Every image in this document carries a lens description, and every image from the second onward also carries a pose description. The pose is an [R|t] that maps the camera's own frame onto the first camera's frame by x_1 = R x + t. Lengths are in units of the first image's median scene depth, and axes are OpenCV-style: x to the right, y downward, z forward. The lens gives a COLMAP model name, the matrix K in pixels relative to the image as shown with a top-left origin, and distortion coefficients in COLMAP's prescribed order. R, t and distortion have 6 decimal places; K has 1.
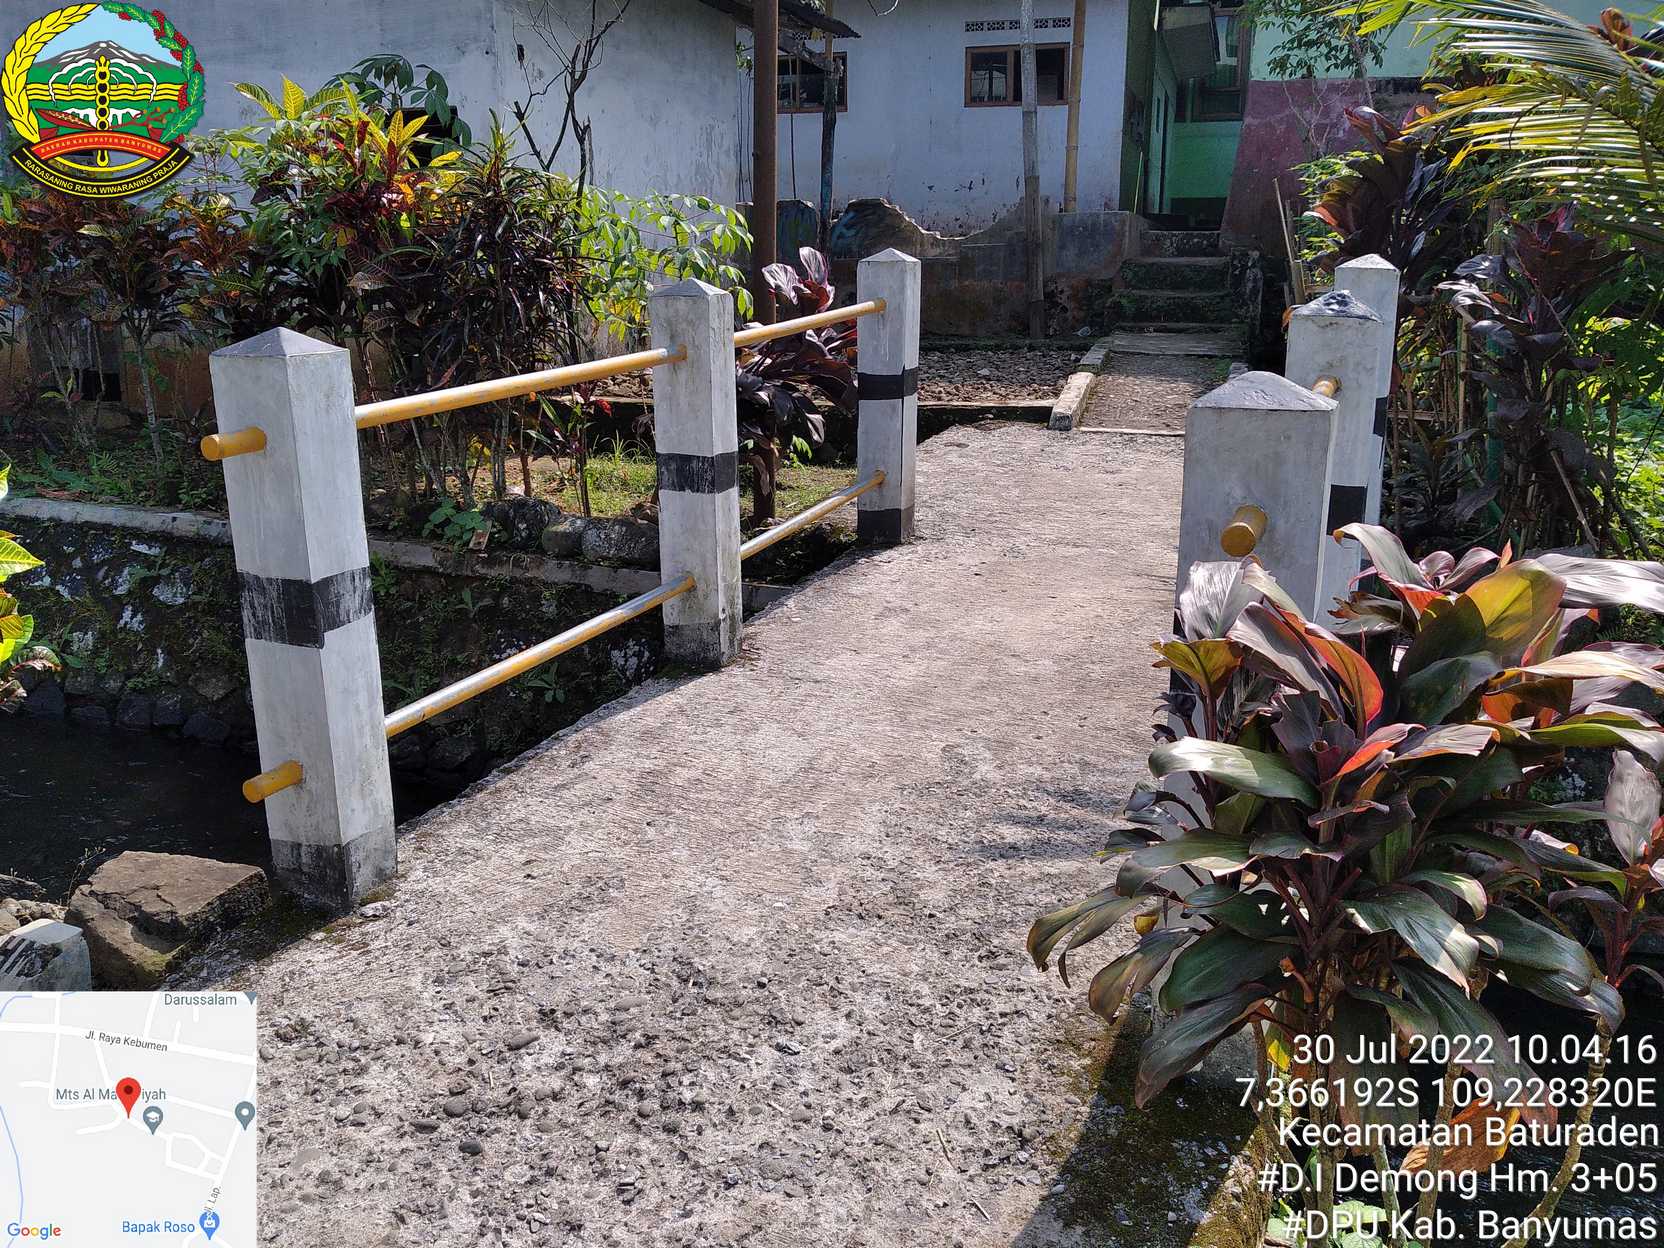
lens RADIAL K [[1397.7, 0, 838.4], [0, 1397.7, 630.4], [0, 0, 1]] dist [-0.020150, 0.034084]
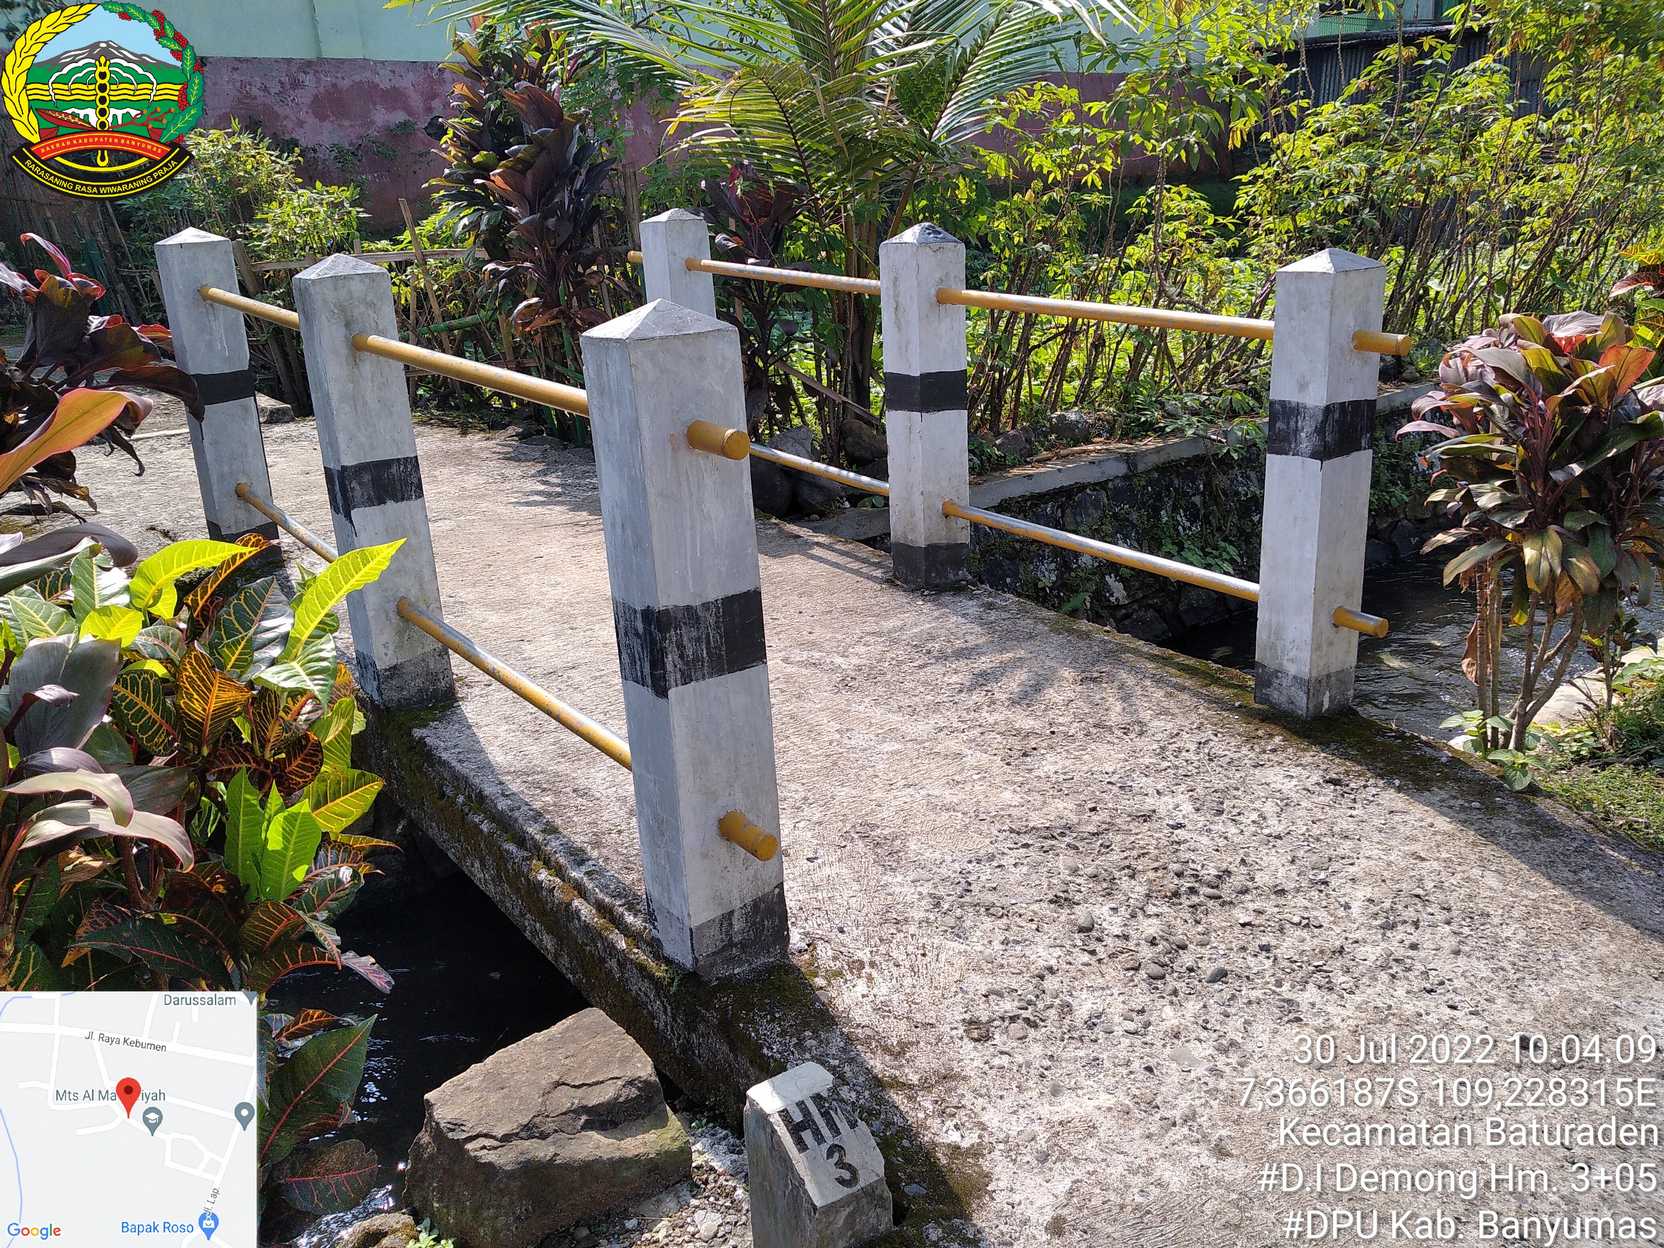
lens RADIAL K [[1397.7, 0, 821.7], [0, 1397.7, 623.6], [0, 0, 1]] dist [-0.020150, 0.034084]
pose [[0.506430, -0.274096, 0.817558, -1.031929], [0.271445, 0.950605, 0.150557, -0.128854], [-0.818441, 0.145676, 0.555817, 0.477121]]
